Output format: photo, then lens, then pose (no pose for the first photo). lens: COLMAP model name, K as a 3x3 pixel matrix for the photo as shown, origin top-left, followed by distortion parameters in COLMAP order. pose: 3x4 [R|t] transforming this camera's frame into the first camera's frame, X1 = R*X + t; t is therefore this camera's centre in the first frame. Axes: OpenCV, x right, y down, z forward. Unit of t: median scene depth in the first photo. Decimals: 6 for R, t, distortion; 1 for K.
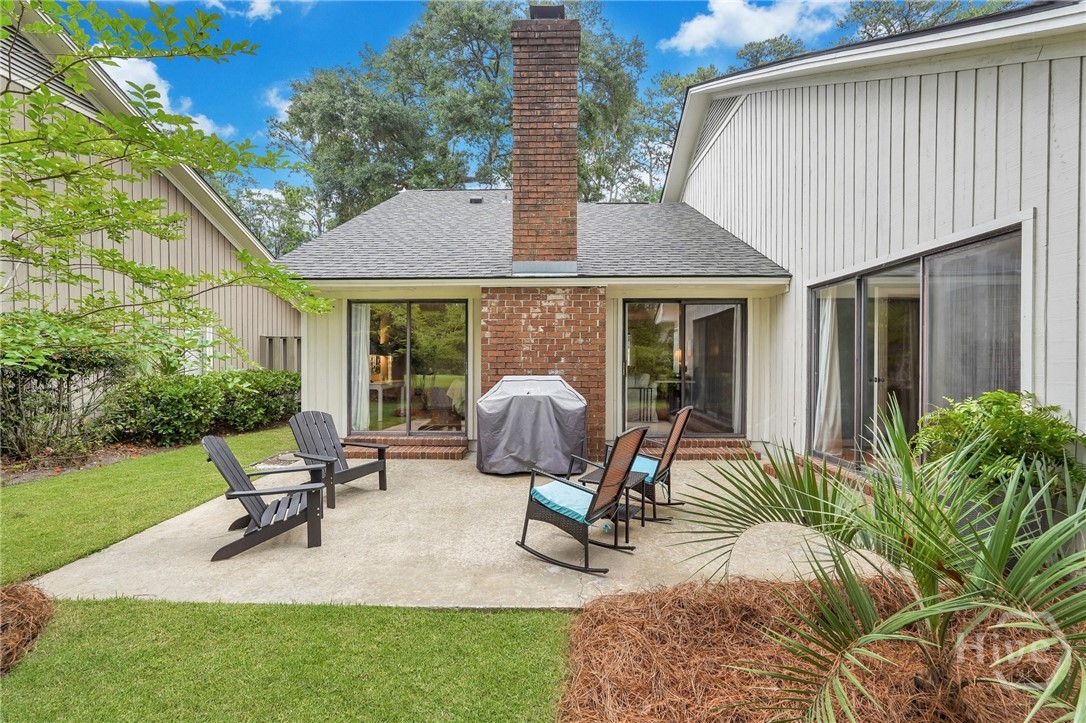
lens RADIAL K [[490.0, 0, 539.8], [0, 490.0, 362.5], [0, 0, 1]] dist [-0.013022, 0.006638]
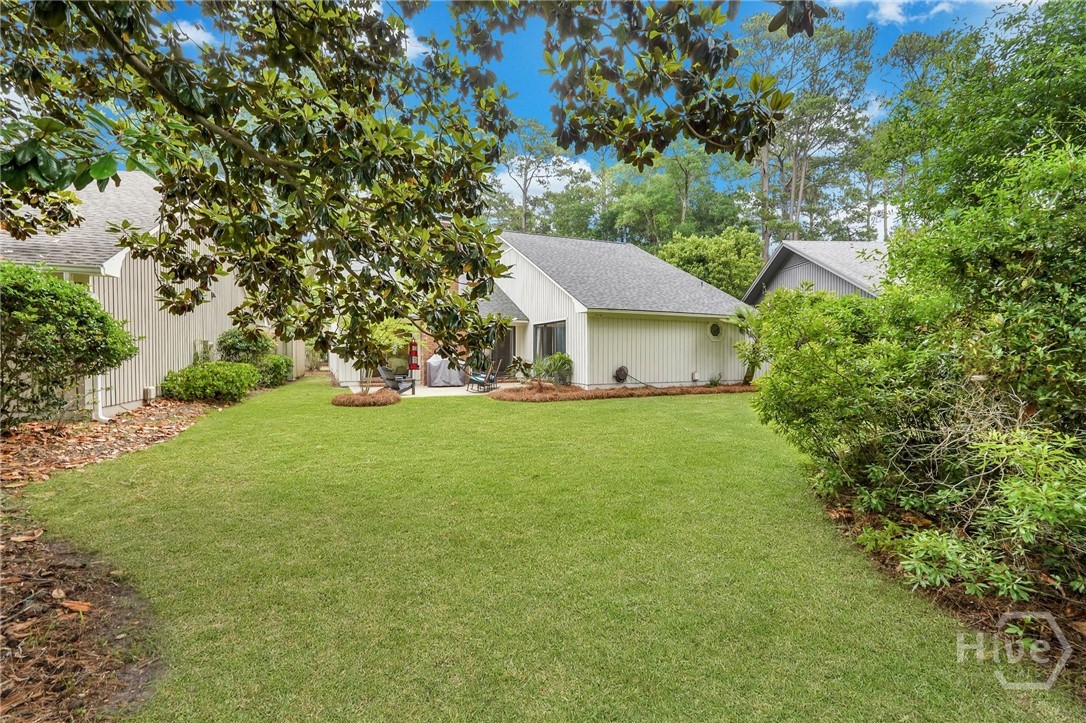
lens RADIAL K [[490.0, 0, 540.3], [0, 490.0, 353.3], [0, 0, 1]] dist [-0.013022, 0.006638]
pose [[0.895258, -0.000549, 0.445547, -0.739275], [0.005045, 0.999948, -0.008906, 0.051620], [-0.445519, 0.010221, 0.895214, -1.666863]]
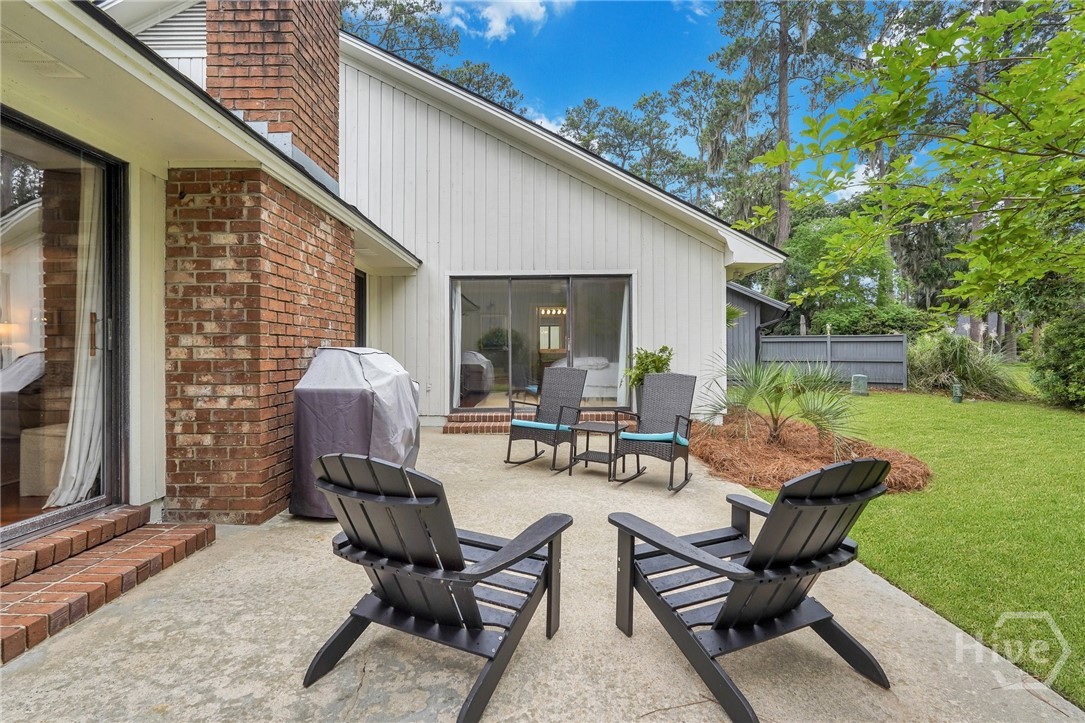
lens RADIAL K [[489.6, 0, 544.0], [0, 489.6, 350.8], [0, 0, 1]] dist [-0.013022, 0.006638]
pose [[-0.042137, 0.004028, 0.999104, -0.622456], [0.012150, 0.999920, -0.003519, 0.035434], [-0.999038, 0.011991, -0.042183, 0.737488]]
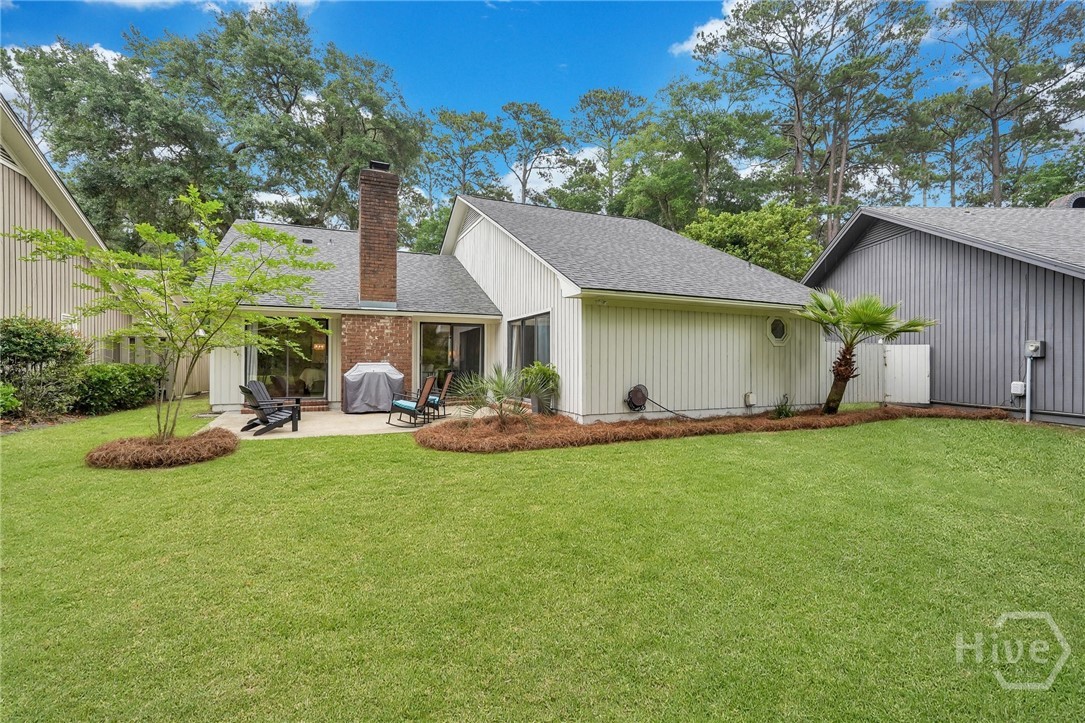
lens RADIAL K [[489.6, 0, 541.4], [0, 489.6, 361.1], [0, 0, 1]] dist [-0.013022, 0.006638]
pose [[0.900032, 0.002253, 0.435818, -0.240915], [0.001382, 0.999967, -0.008024, 0.035385], [-0.435822, 0.007825, 0.899999, -0.930560]]
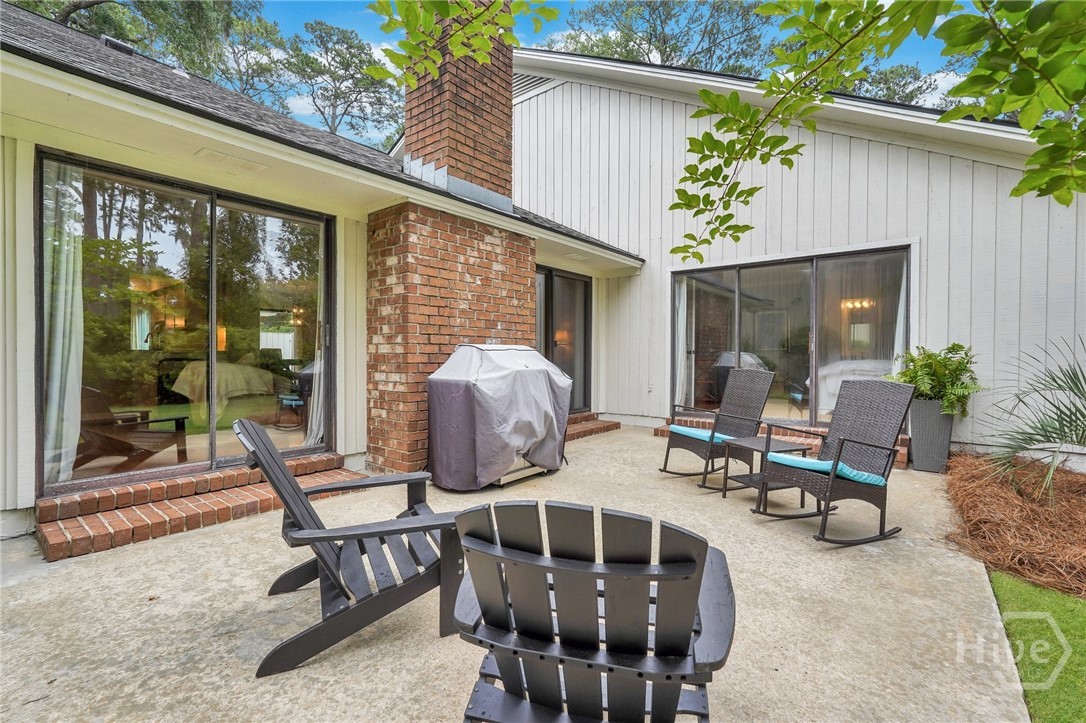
lens RADIAL K [[490.0, 0, 548.2], [0, 490.0, 362.7], [0, 0, 1]] dist [-0.013022, 0.006638]
pose [[0.595748, -0.007537, 0.803136, -0.513013], [0.001465, 0.999965, 0.008297, 0.045660], [-0.803170, -0.003766, 0.595738, 0.488551]]
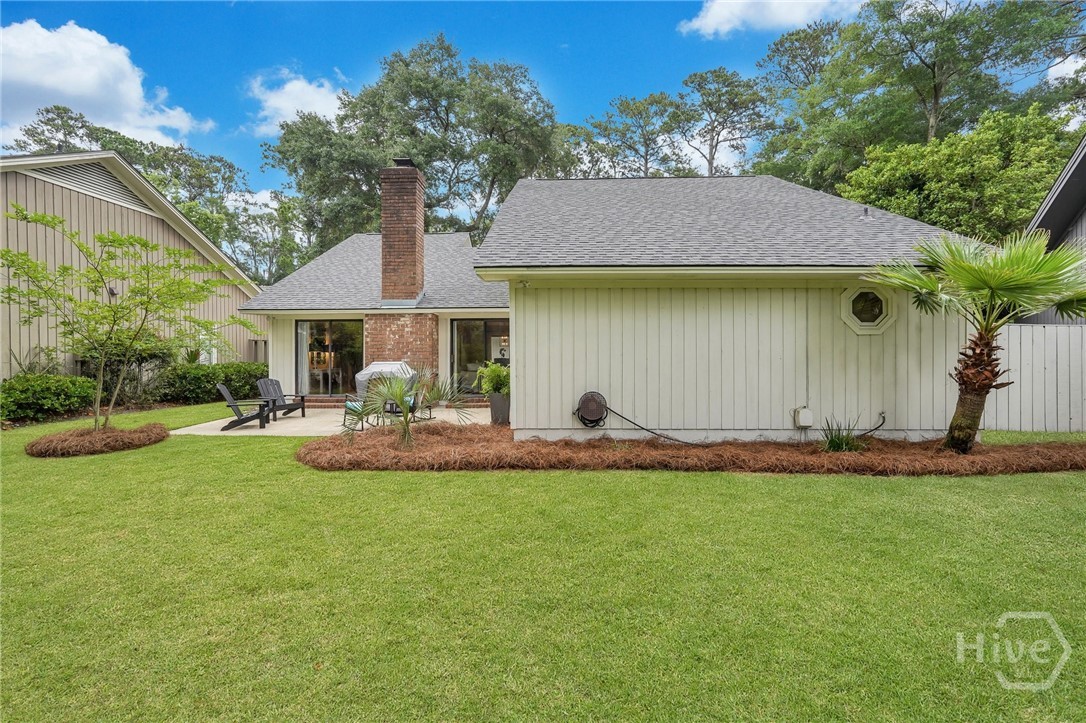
lens RADIAL K [[490.0, 0, 536.0], [0, 490.0, 361.0], [0, 0, 1]] dist [-0.013022, 0.006638]
pose [[0.999990, -0.002347, -0.003720, 0.526740], [0.002338, 0.999994, -0.002373, 0.028694], [0.003725, 0.002364, 0.999990, -0.826106]]
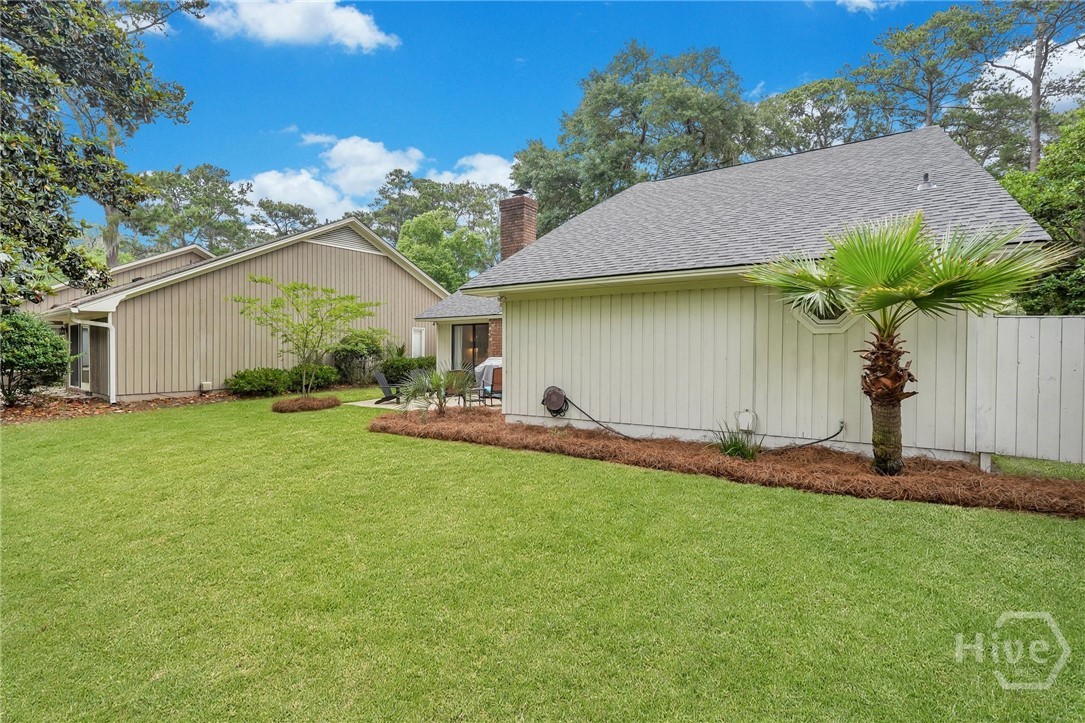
lens RADIAL K [[489.6, 0, 536.9], [0, 489.6, 358.6], [0, 0, 1]] dist [-0.013022, 0.006638]
pose [[0.860009, 0.005887, -0.510245, 1.249846], [-0.000614, 0.999945, 0.010502, 0.008475], [0.510279, -0.008719, 0.859965, -0.865136]]
